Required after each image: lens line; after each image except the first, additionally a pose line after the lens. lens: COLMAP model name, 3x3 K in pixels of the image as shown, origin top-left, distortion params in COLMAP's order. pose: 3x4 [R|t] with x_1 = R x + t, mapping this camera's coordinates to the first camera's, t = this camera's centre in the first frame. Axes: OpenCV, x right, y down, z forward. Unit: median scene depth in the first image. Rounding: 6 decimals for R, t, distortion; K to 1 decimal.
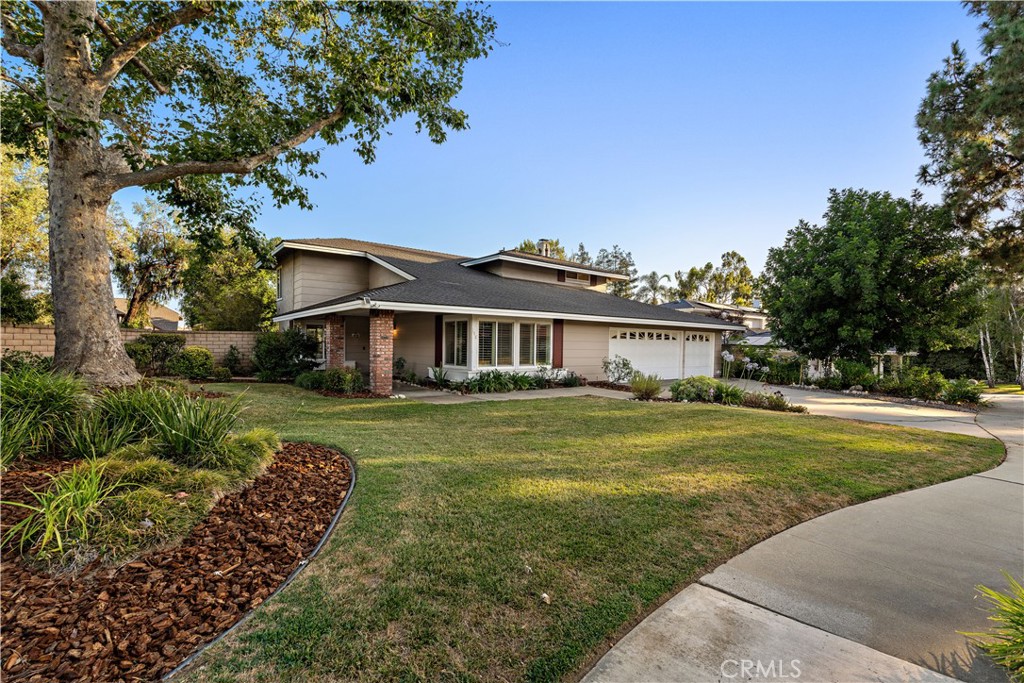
lens RADIAL K [[456.6, 0, 500.6], [0, 456.6, 346.2], [0, 0, 1]] dist [-0.001984, 0.000020]
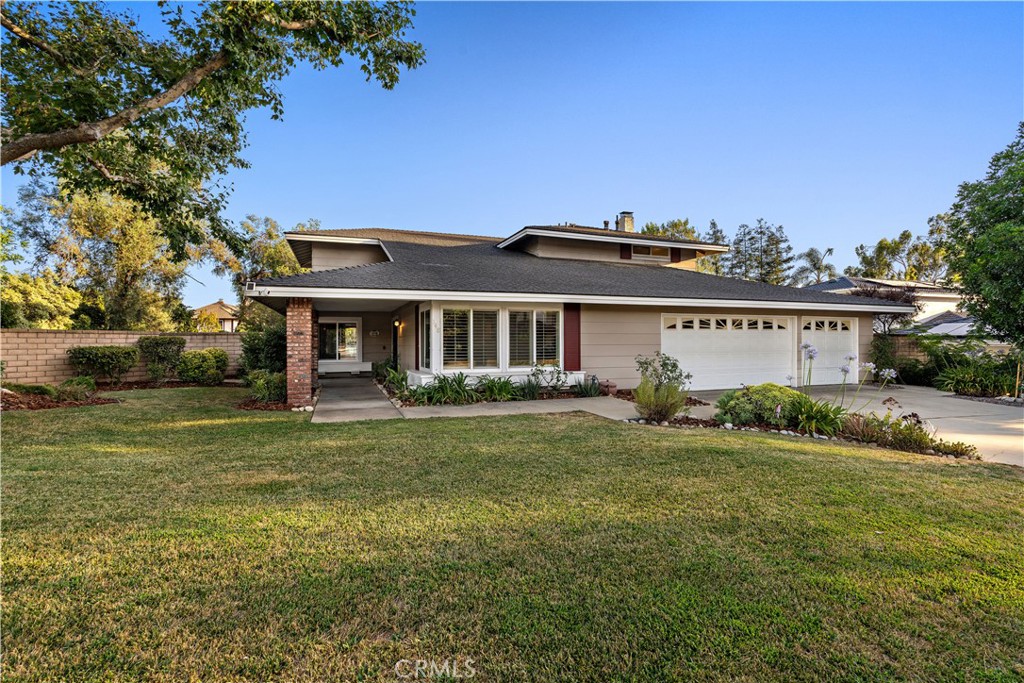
lens RADIAL K [[470.6, 0, 507.0], [0, 470.6, 331.1], [0, 0, 1]] dist [-0.001161, 0.000455]
pose [[0.953611, -0.025589, -0.299952, 0.196986], [0.015821, 0.999264, -0.034950, 0.007215], [0.300626, 0.028583, 0.953314, 0.195558]]
